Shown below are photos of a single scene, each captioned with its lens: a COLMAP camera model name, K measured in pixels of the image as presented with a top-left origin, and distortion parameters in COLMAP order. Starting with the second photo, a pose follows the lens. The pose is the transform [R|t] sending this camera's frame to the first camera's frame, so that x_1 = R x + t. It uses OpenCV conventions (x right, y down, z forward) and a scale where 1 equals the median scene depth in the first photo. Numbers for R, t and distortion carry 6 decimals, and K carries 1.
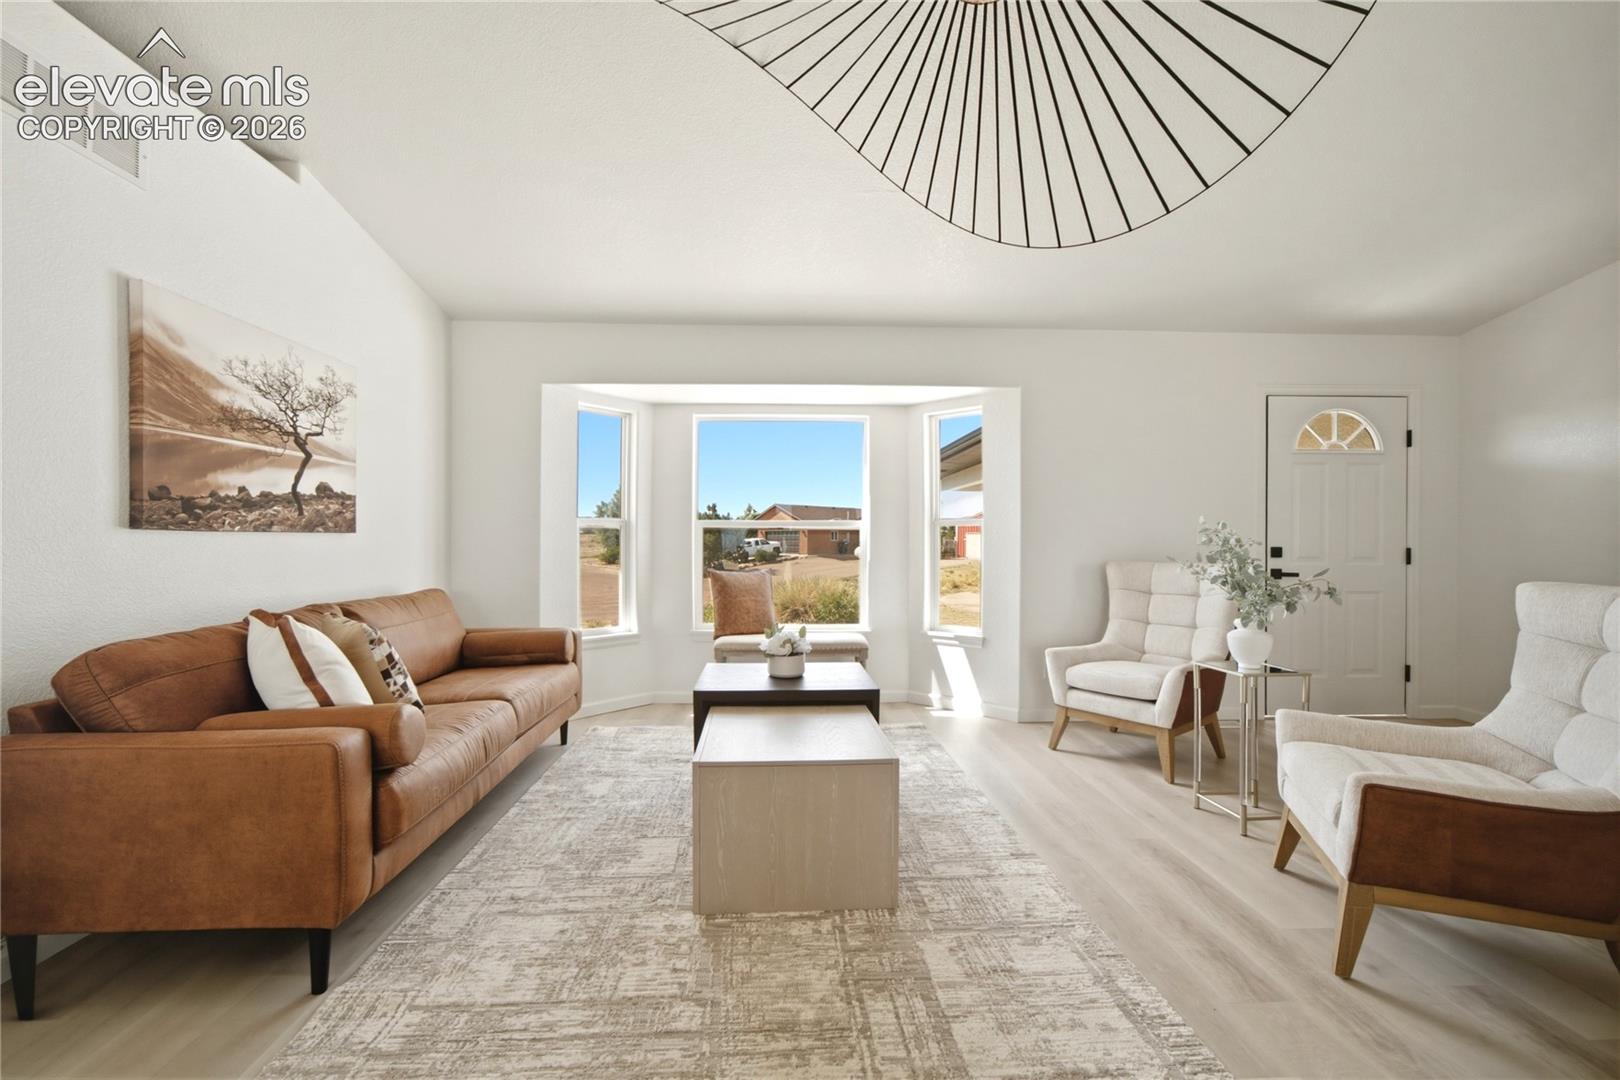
lens RADIAL K [[670.3, 0, 804.5], [0, 670.3, 540.6], [0, 0, 1]] dist [-0.001359, 0.002740]
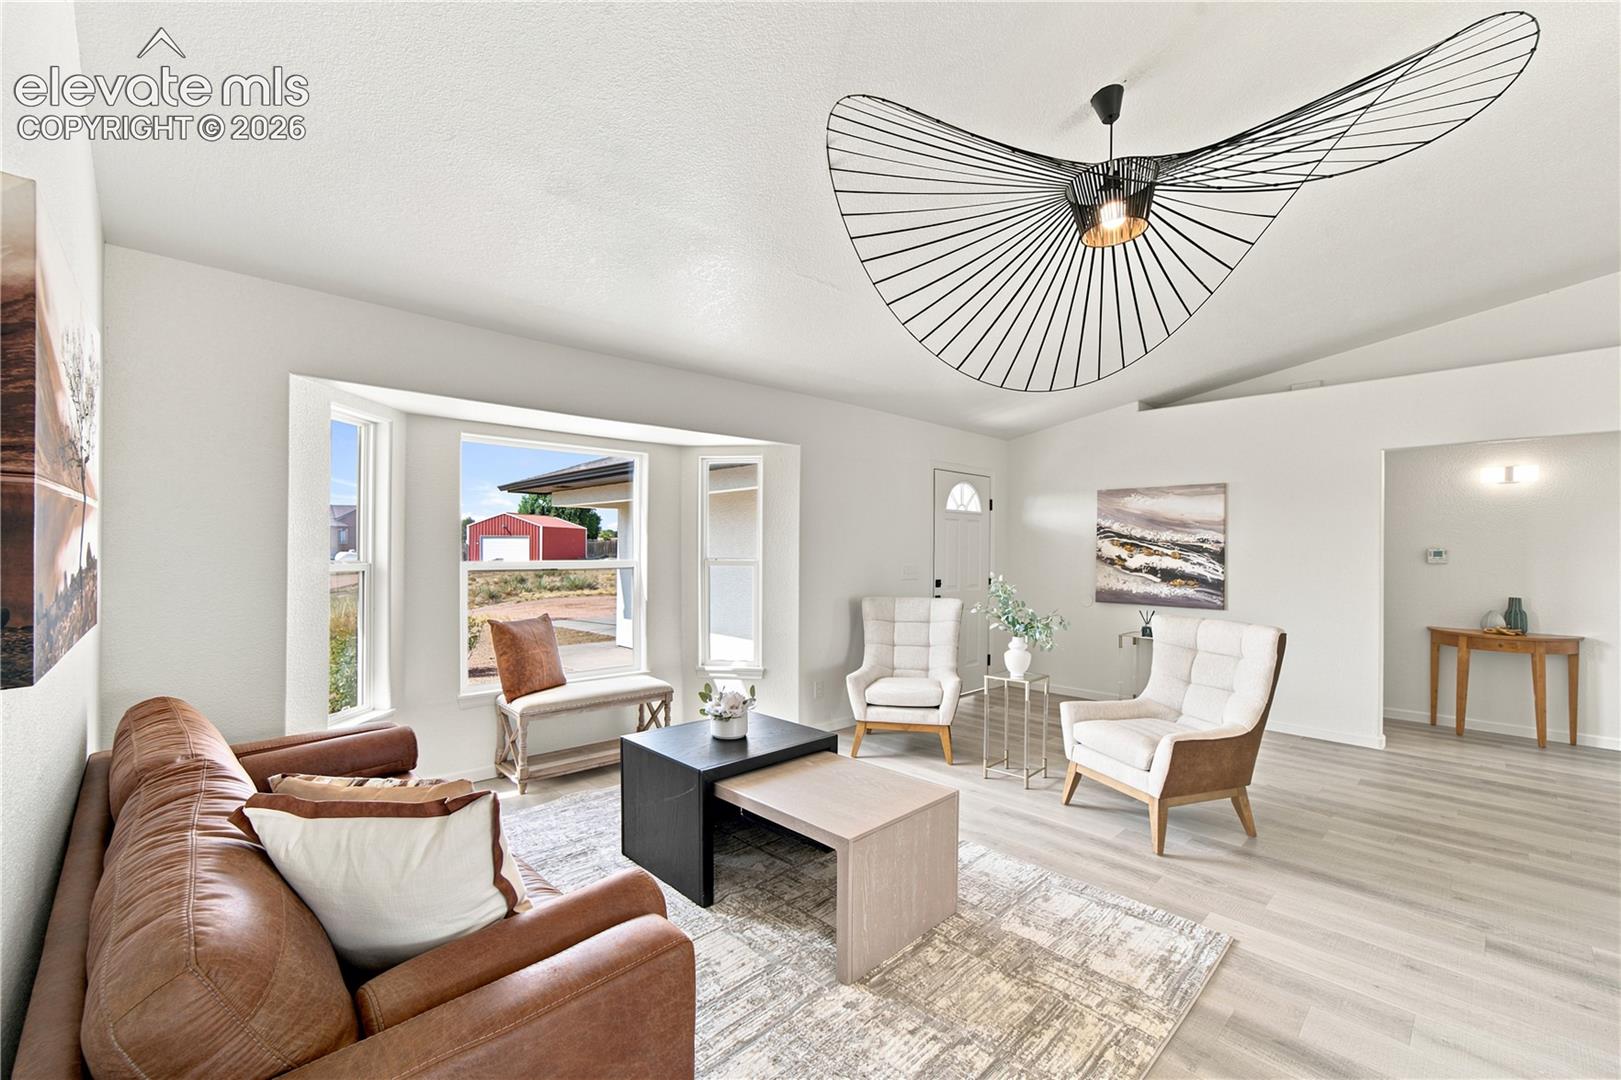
lens RADIAL K [[670.8, 0, 824.1], [0, 670.8, 545.4], [0, 0, 1]] dist [-0.001359, 0.002740]
pose [[0.746298, 0.008258, 0.665561, -0.681971], [-0.008052, 0.999962, -0.003379, -0.095715], [-0.665564, -0.002838, 0.746336, 0.187630]]
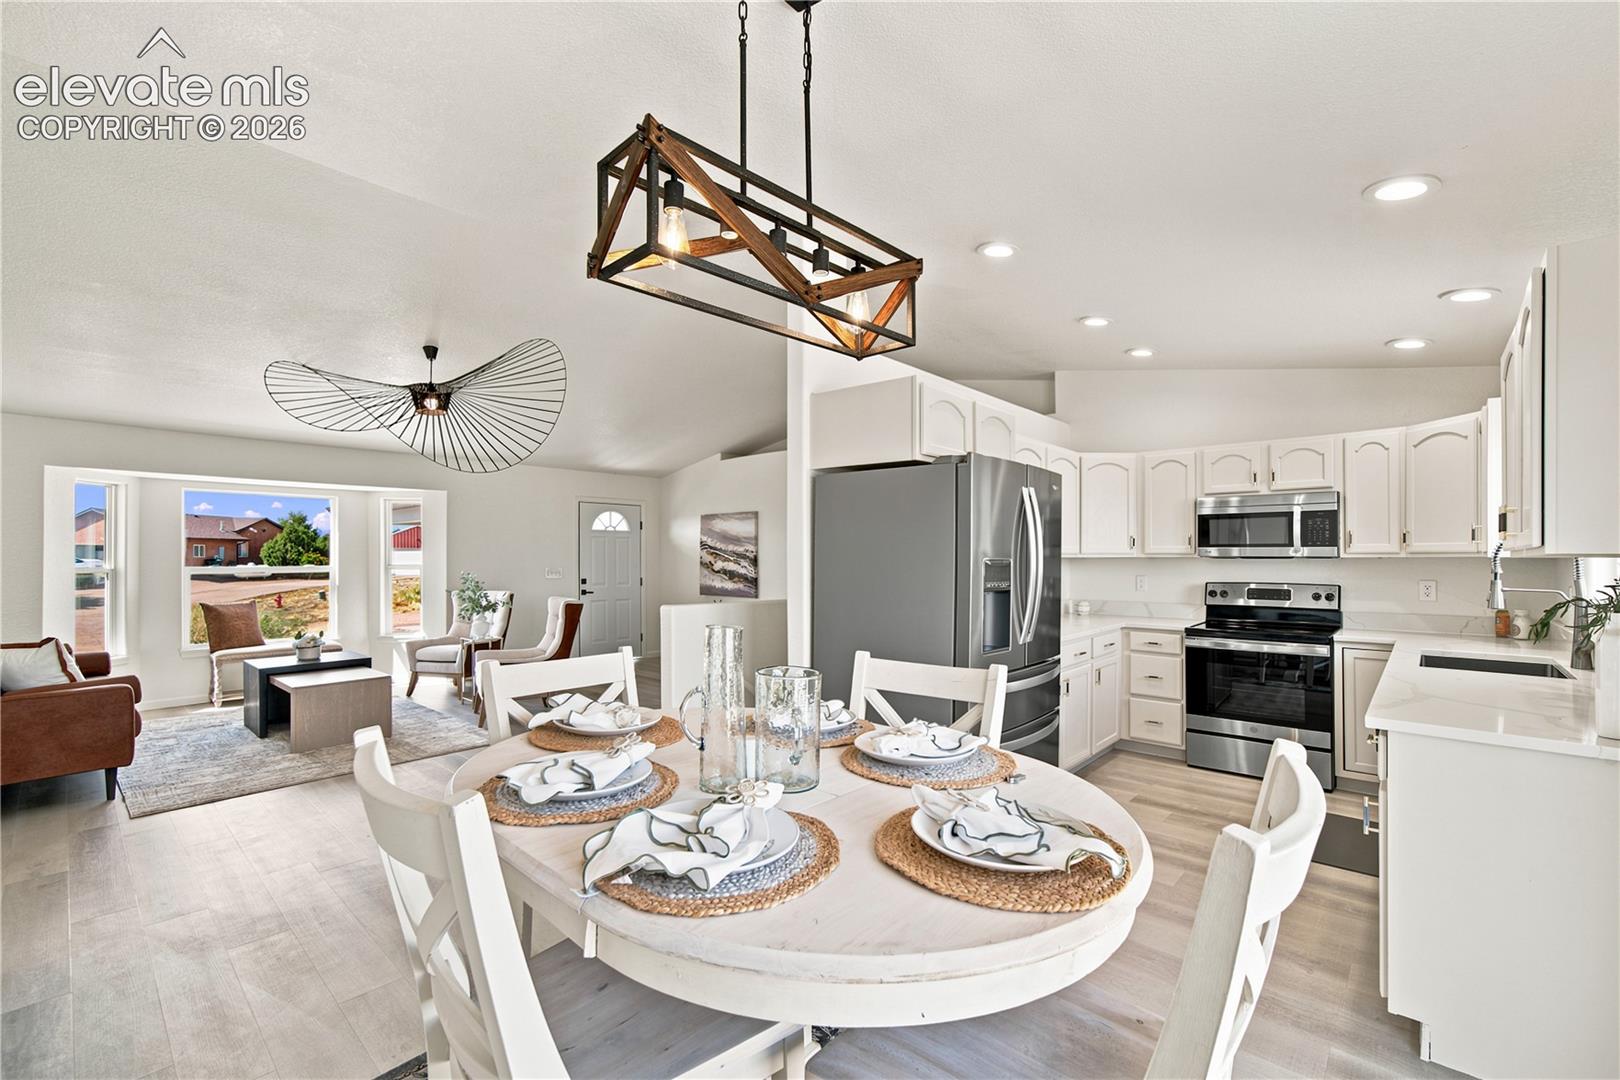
lens RADIAL K [[670.3, 0, 791.2], [0, 670.3, 555.7], [0, 0, 1]] dist [-0.001359, 0.002740]
pose [[0.709276, 0.003181, 0.704924, -0.440609], [-0.002391, 0.999995, -0.002107, -0.098860], [-0.704927, -0.000191, 0.709280, -1.423409]]
